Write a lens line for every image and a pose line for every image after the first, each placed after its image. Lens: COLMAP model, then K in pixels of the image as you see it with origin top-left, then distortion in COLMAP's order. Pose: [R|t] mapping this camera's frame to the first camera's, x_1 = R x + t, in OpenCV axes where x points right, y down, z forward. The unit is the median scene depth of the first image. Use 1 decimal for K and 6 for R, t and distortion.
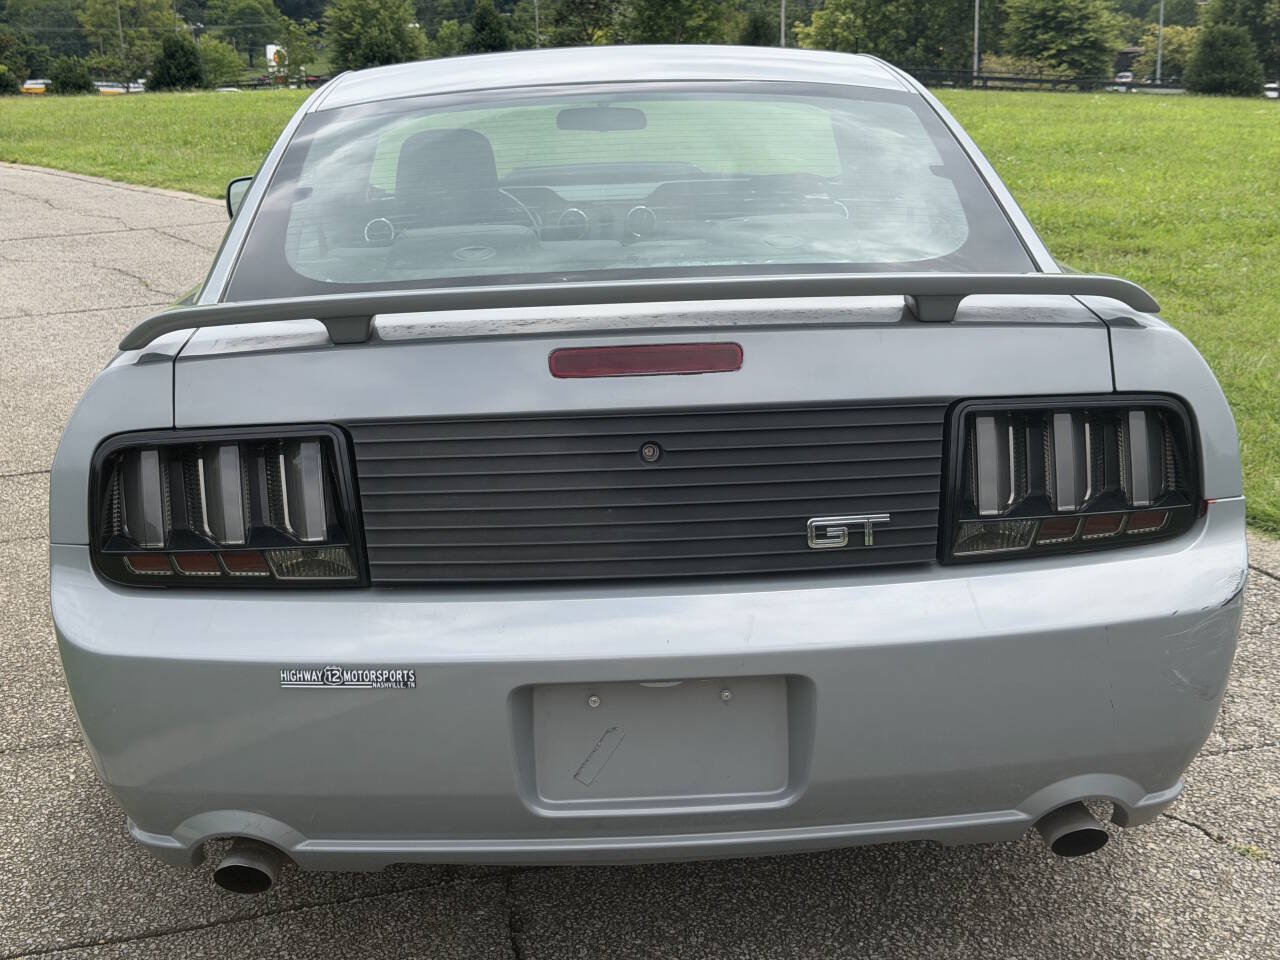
lens RADIAL K [[1798.6, 0, 621.4], [0, 1798.6, 501.9], [0, 0, 1]] dist [0.109327, 0.000000]
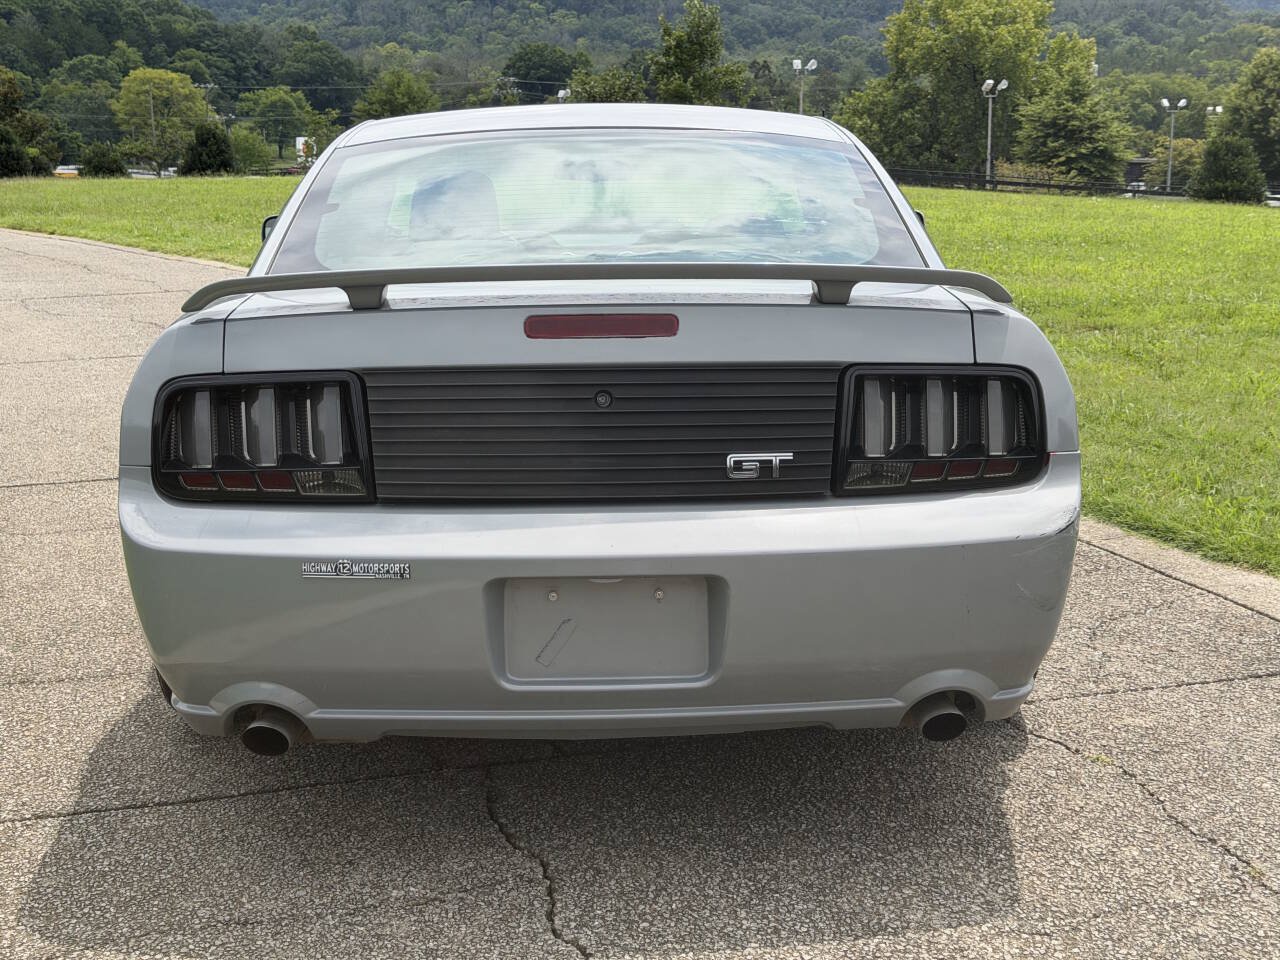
lens RADIAL K [[1798.6, 0, 646.5], [0, 1798.6, 489.4], [0, 0, 1]] dist [0.109327, 0.000000]
pose [[0.999736, 0.022515, 0.004671, 0.040701], [-0.022201, 0.998014, -0.058947, 0.105415], [-0.005989, 0.058827, 0.998250, -0.241531]]
